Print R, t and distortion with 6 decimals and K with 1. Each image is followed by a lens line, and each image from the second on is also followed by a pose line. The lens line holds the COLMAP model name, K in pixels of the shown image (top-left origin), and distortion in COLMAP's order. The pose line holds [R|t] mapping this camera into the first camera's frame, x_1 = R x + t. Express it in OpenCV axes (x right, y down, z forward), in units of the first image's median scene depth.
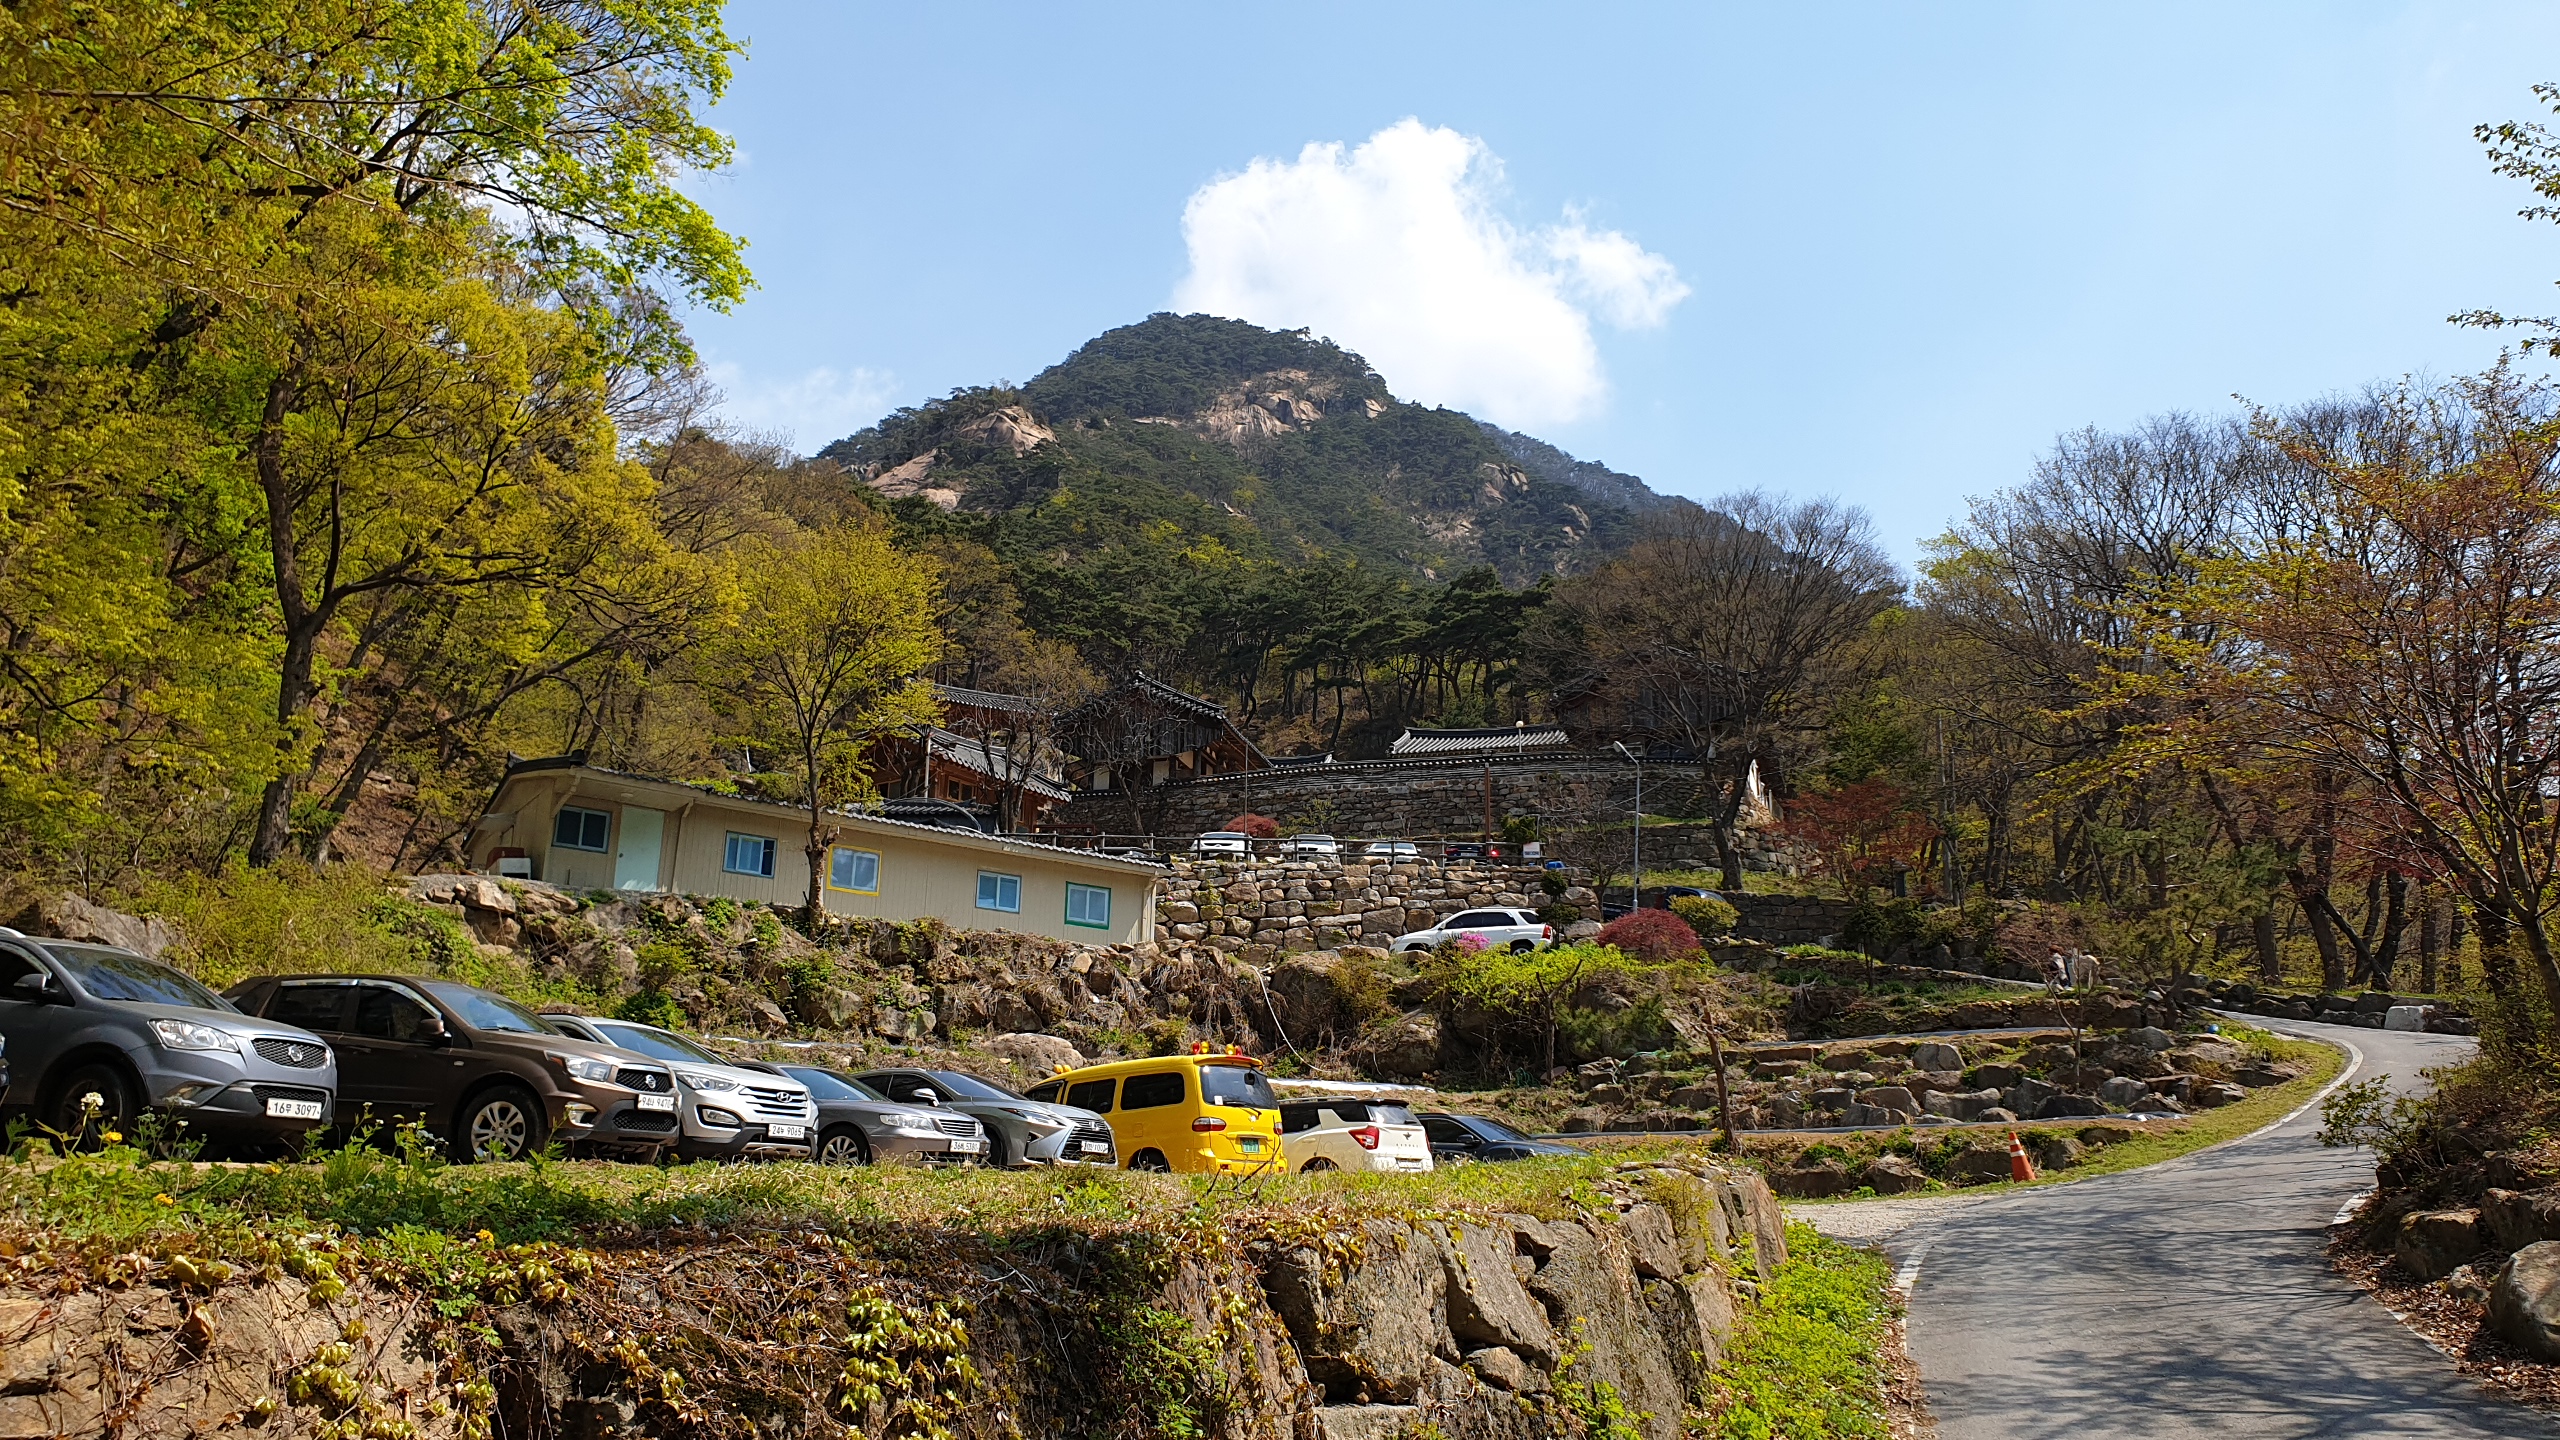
lens RADIAL K [[1983.9, 0, 1262.1], [0, 1983.9, 733.4], [0, 0, 1]] dist [0.021193, -0.034205]
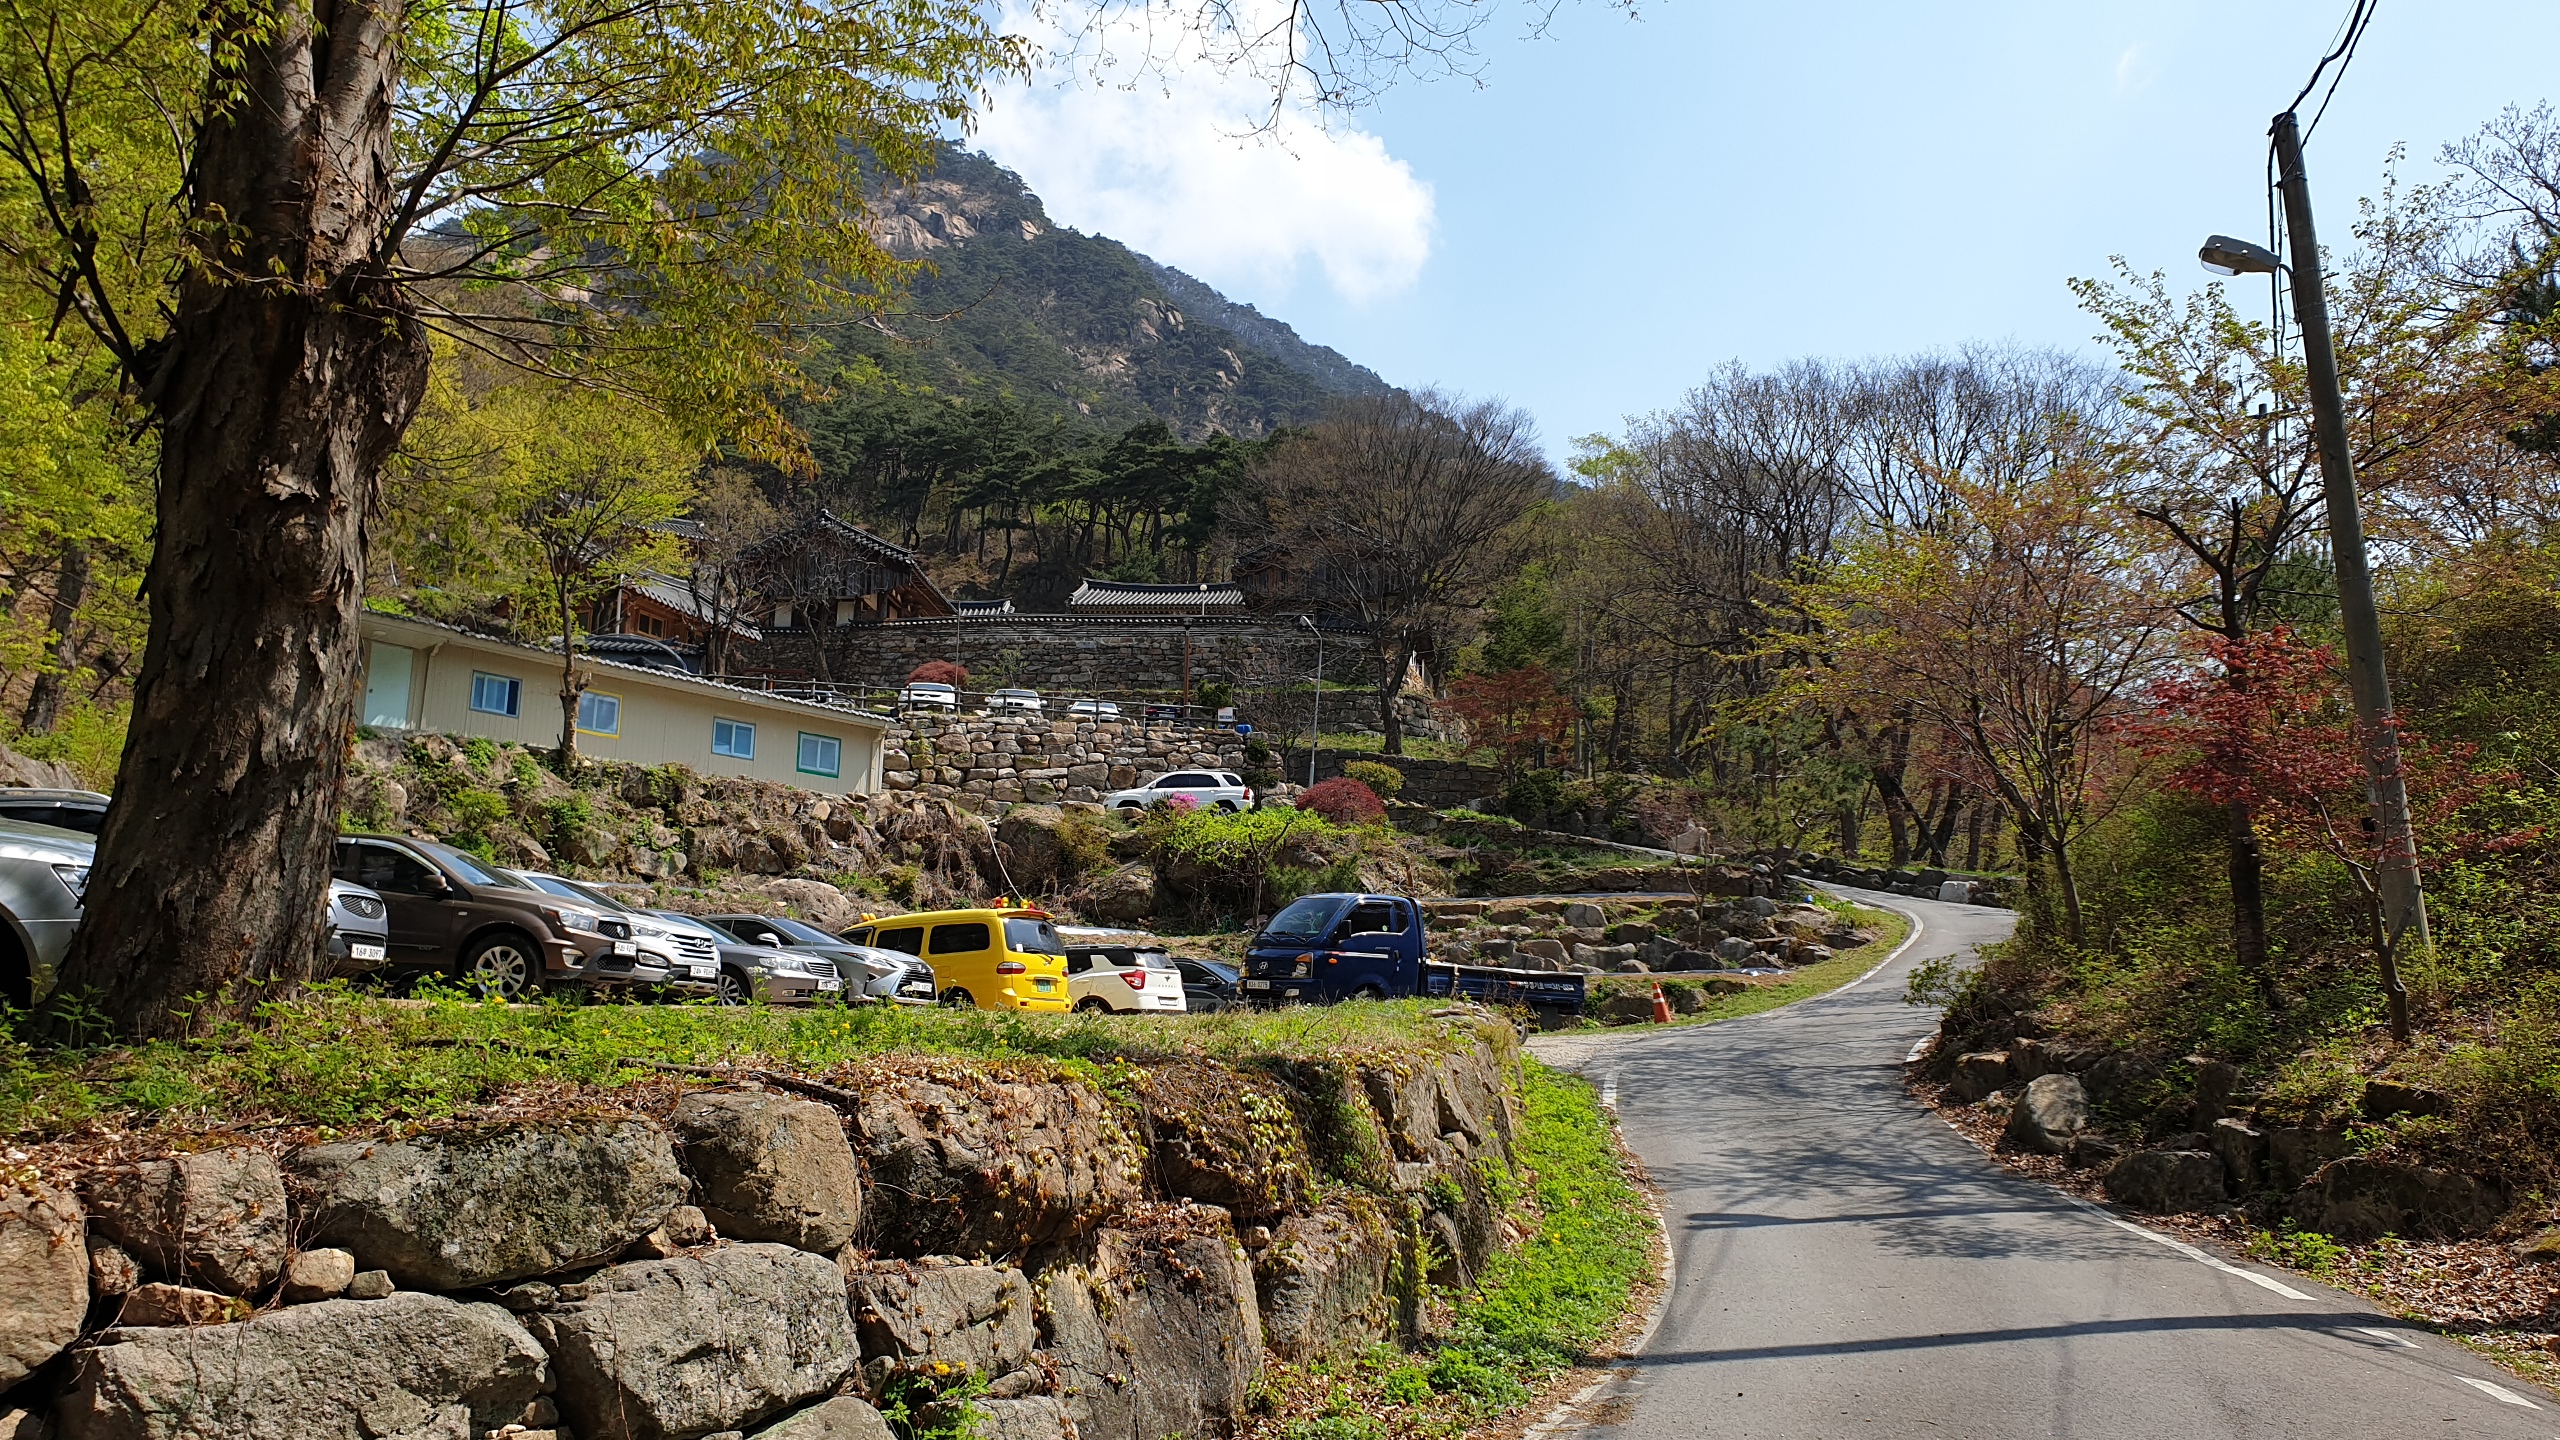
lens RADIAL K [[1983.9, 0, 1295.4], [0, 1983.9, 718.7], [0, 0, 1]] dist [0.021193, -0.034205]
pose [[0.979032, 0.042906, 0.199136, -0.055656], [-0.057724, 0.995931, 0.069209, -0.020513], [-0.195356, -0.079253, 0.977525, -0.083053]]
